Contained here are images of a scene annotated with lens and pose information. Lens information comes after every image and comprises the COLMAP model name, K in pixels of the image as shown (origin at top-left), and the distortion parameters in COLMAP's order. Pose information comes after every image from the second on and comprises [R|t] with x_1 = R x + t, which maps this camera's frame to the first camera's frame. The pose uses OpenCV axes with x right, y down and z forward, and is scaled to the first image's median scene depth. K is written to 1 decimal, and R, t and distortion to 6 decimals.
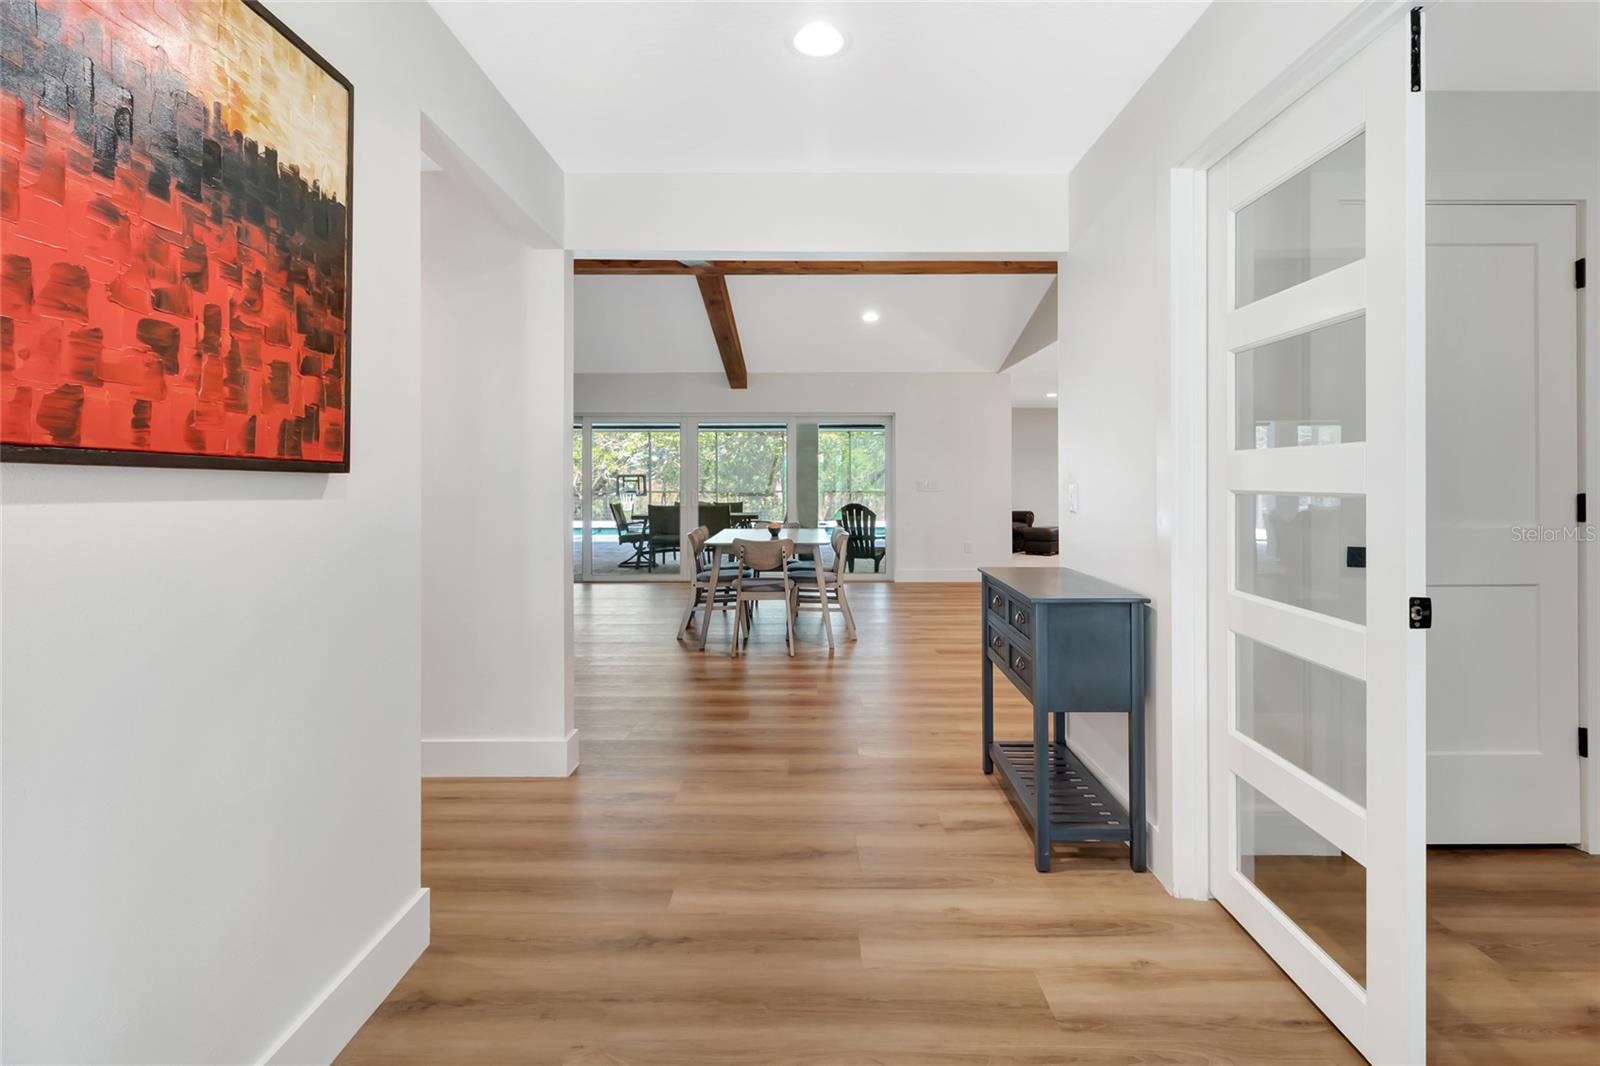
lens RADIAL K [[738.5, 0, 806.9], [0, 738.5, 488.0], [0, 0, 1]] dist [0.001161, -0.000208]
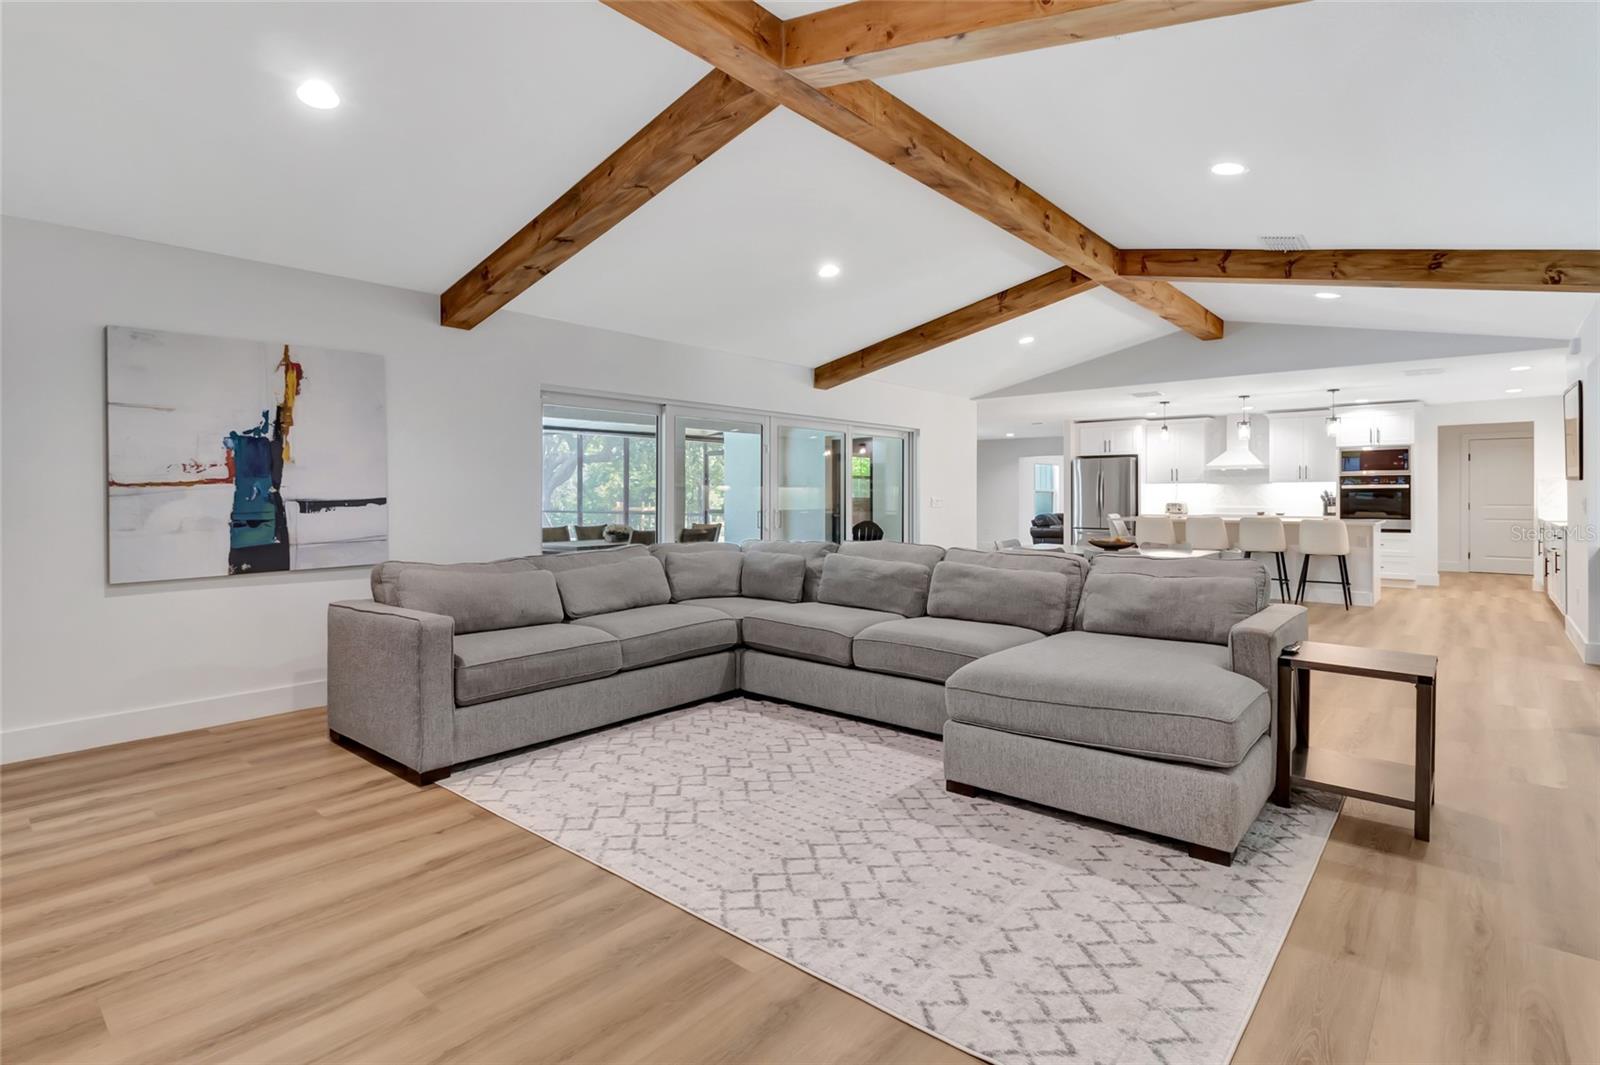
lens RADIAL K [[783.4, 0, 812.0], [0, 783.4, 505.8], [0, 0, 1]] dist [0.002951, -0.000038]
pose [[0.654469, -0.009459, 0.756030, -0.784914], [0.009810, 0.999944, 0.004018, -0.002673], [-0.756025, 0.004787, 0.654525, 0.404509]]
